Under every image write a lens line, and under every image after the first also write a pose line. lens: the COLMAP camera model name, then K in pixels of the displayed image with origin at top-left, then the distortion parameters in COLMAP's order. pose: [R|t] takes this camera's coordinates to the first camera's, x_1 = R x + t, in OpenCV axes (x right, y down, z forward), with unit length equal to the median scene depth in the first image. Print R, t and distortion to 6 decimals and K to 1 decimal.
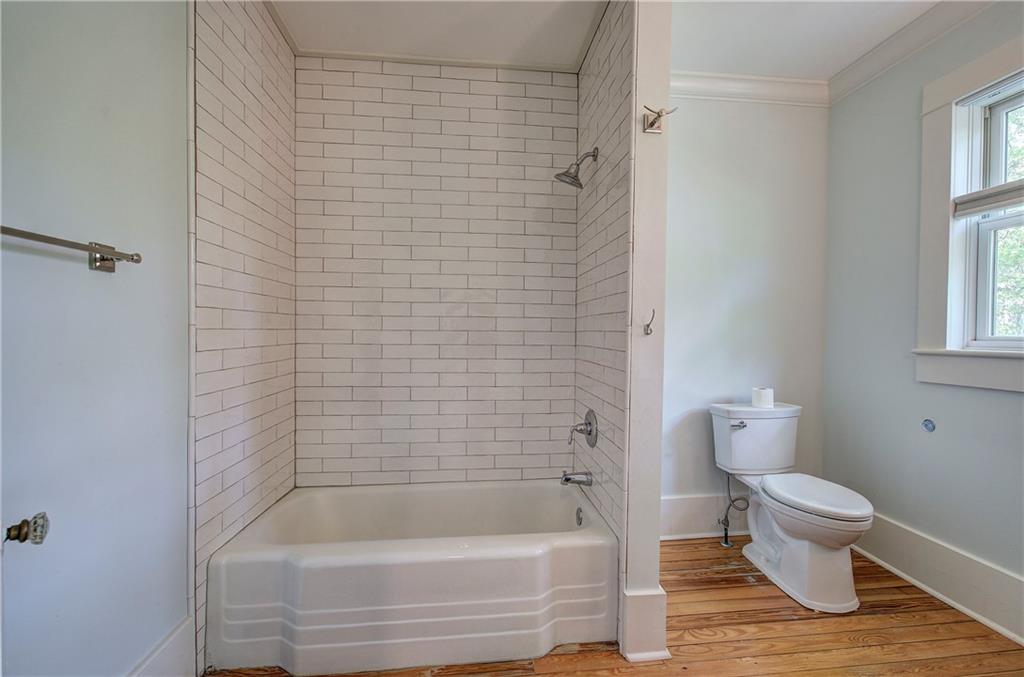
lens RADIAL K [[432.8, 0, 512.6], [0, 432.8, 337.7], [0, 0, 1]] dist [-0.004930, 0.000506]
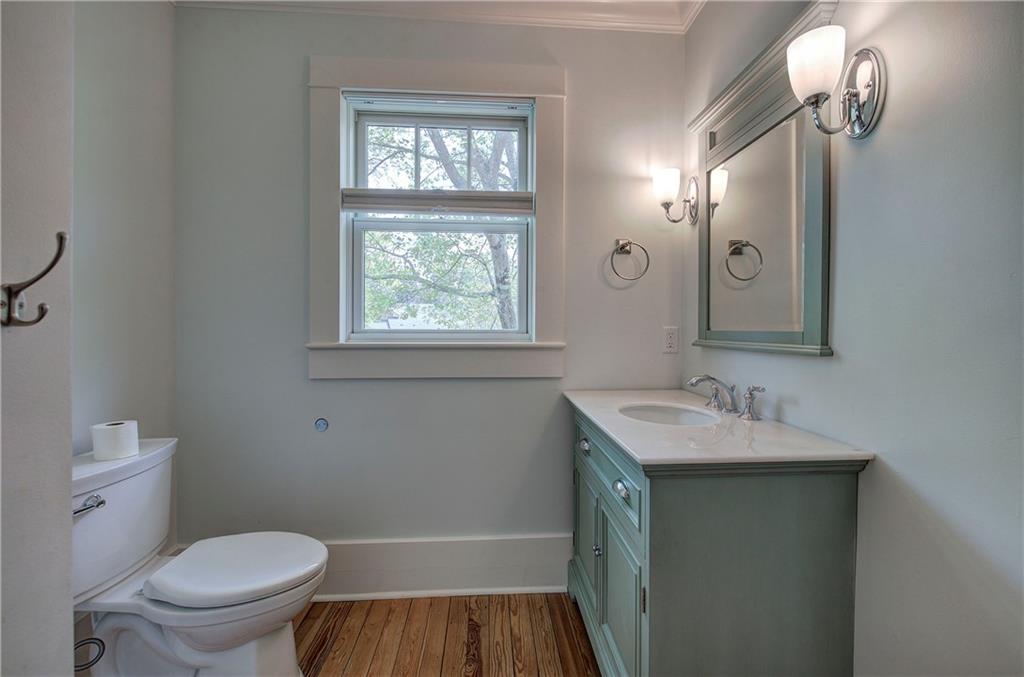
lens RADIAL K [[432.8, 0, 511.9], [0, 432.8, 336.9], [0, 0, 1]] dist [-0.004930, 0.000506]
pose [[0.037862, -0.020449, 0.999074, 0.049224], [0.010756, 0.999741, 0.020055, -0.001423], [-0.999225, 0.009987, 0.038072, 0.574694]]
